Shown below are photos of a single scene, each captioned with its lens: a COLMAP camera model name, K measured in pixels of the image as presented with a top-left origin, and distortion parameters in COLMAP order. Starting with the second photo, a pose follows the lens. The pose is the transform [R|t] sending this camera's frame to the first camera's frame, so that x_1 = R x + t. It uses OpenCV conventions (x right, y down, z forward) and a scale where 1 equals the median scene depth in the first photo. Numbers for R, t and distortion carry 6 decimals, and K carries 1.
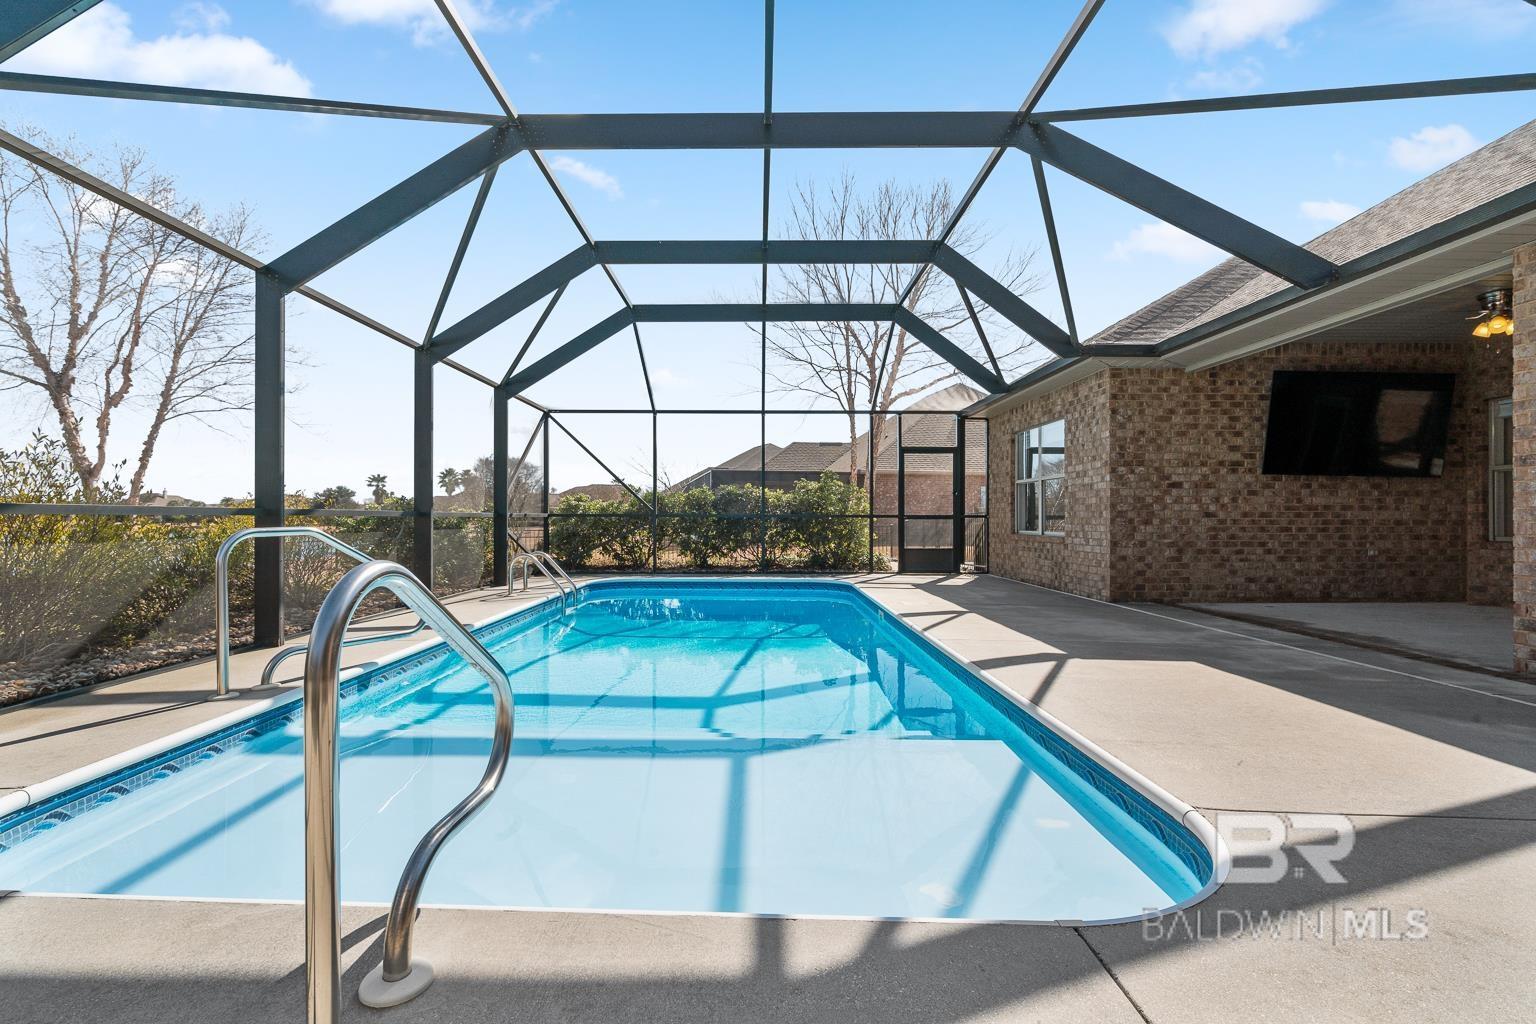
lens RADIAL K [[690.1, 0, 759.4], [0, 690.1, 512.2], [0, 0, 1]] dist [-0.002197, 0.000849]
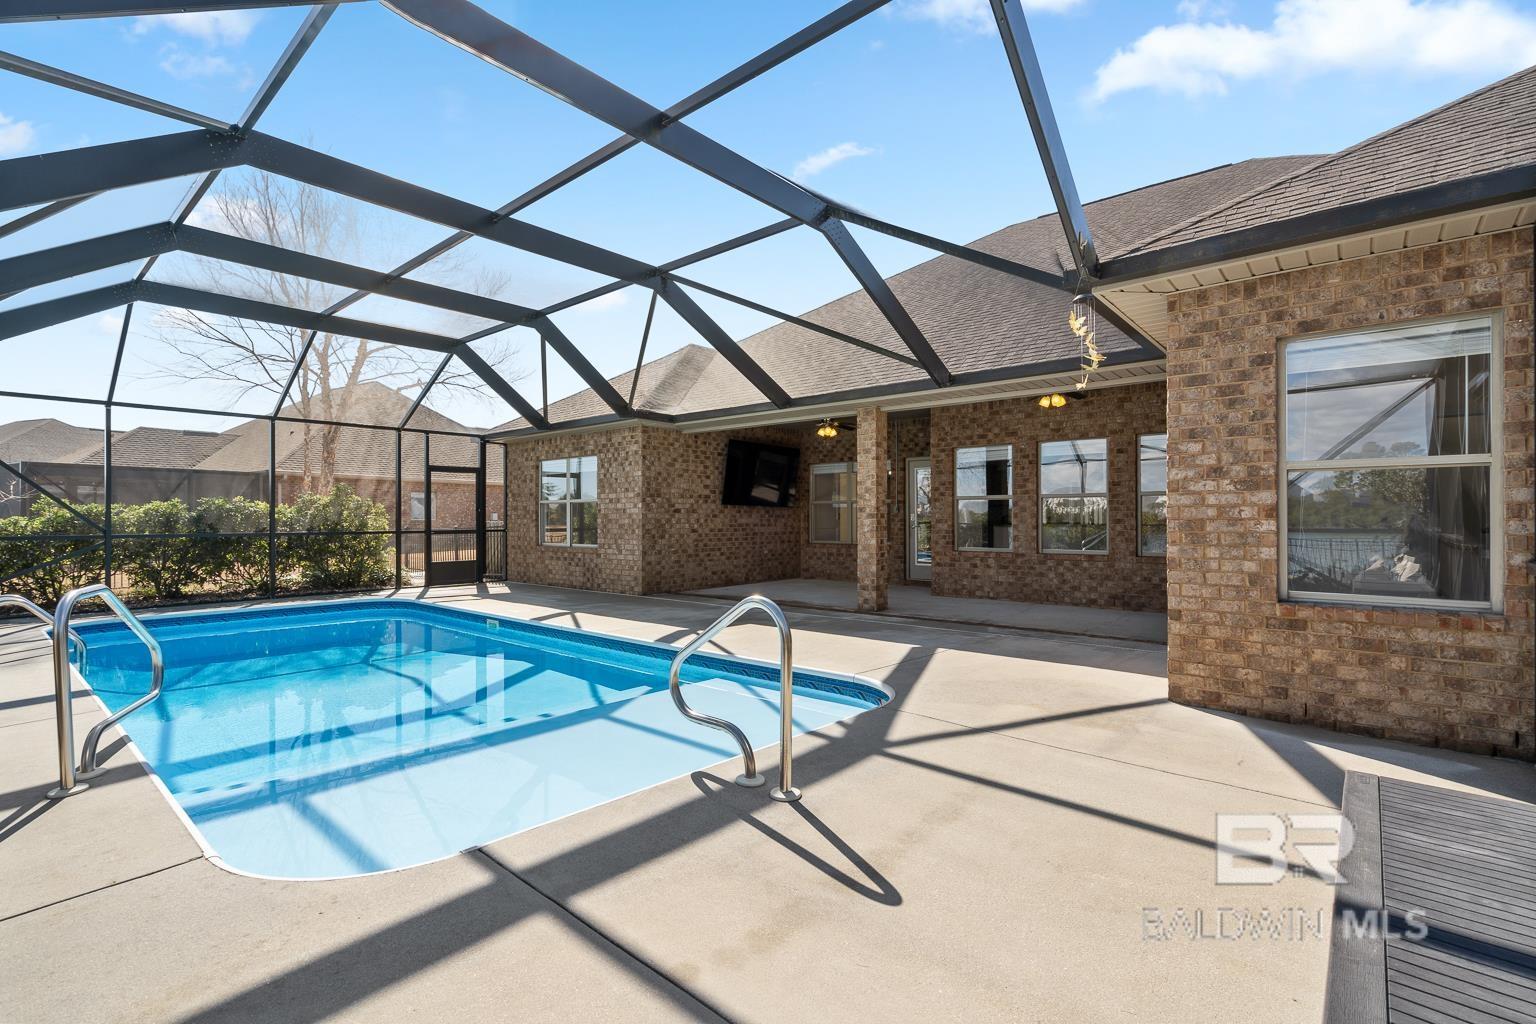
lens RADIAL K [[690.1, 0, 759.4], [0, 690.1, 512.2], [0, 0, 1]] dist [-0.002197, 0.000849]
pose [[0.663214, 0.002723, 0.748425, -0.363673], [-0.001385, 0.999996, -0.002411, -0.032793], [-0.748428, 0.000562, 0.663216, -0.090642]]
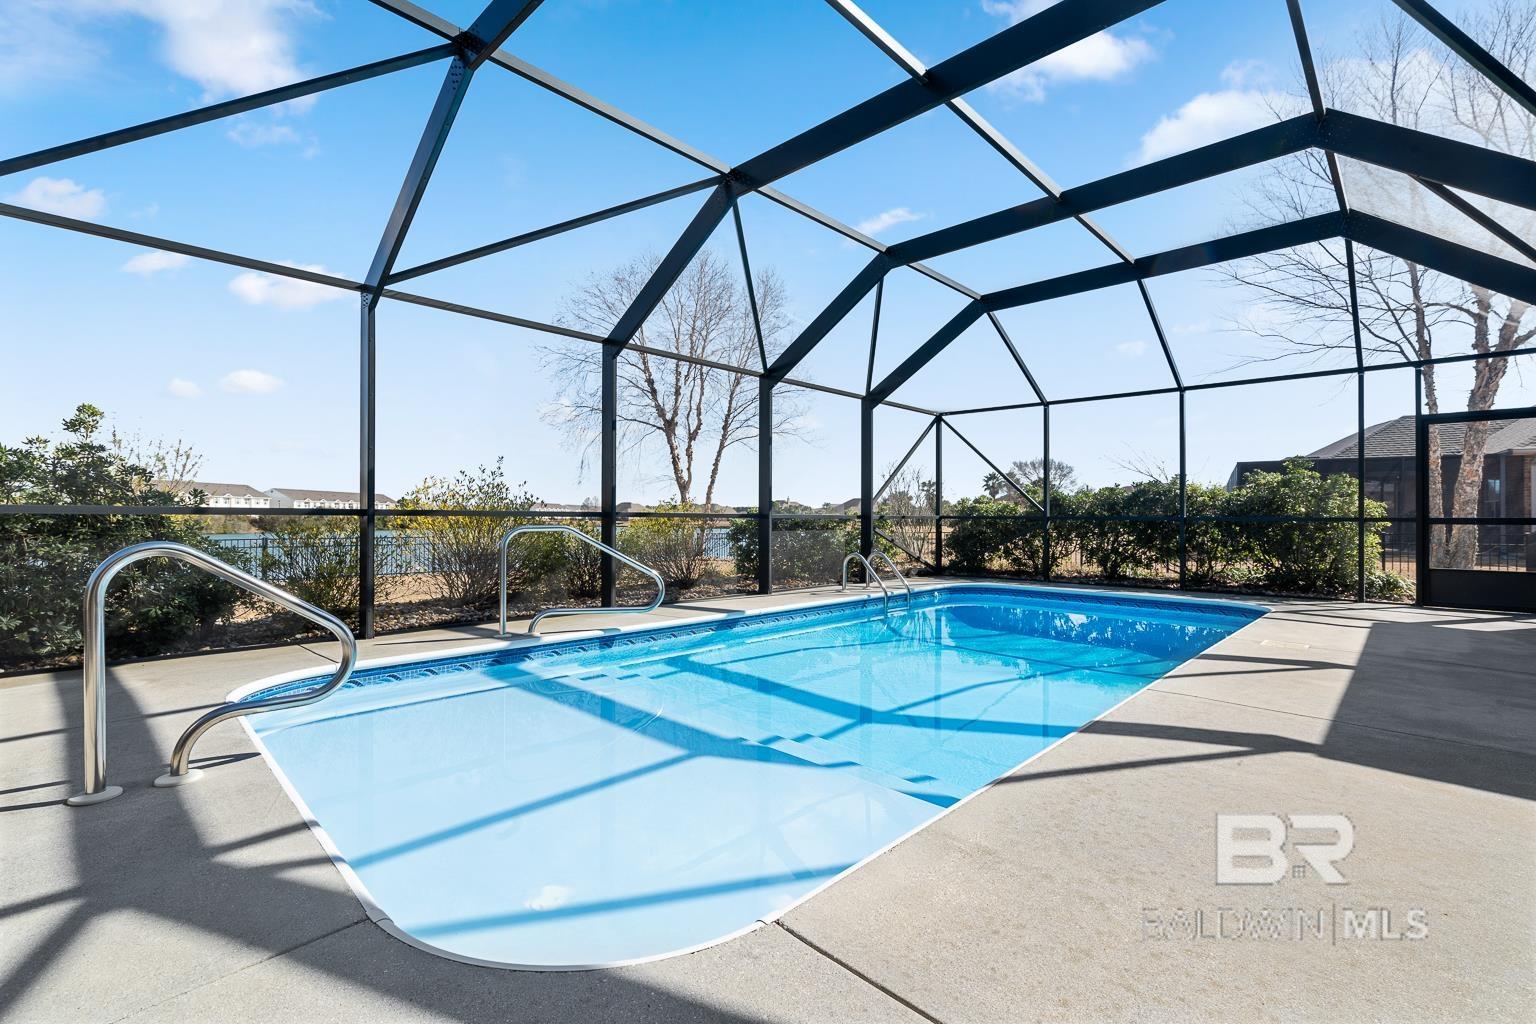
lens RADIAL K [[690.1, 0, 759.4], [0, 690.1, 512.2], [0, 0, 1]] dist [-0.002197, 0.000849]
pose [[0.730881, -0.002532, -0.682500, 0.287259], [-0.000078, 0.999993, -0.003793, 0.000944], [0.682505, 0.002826, 0.730875, 0.119668]]
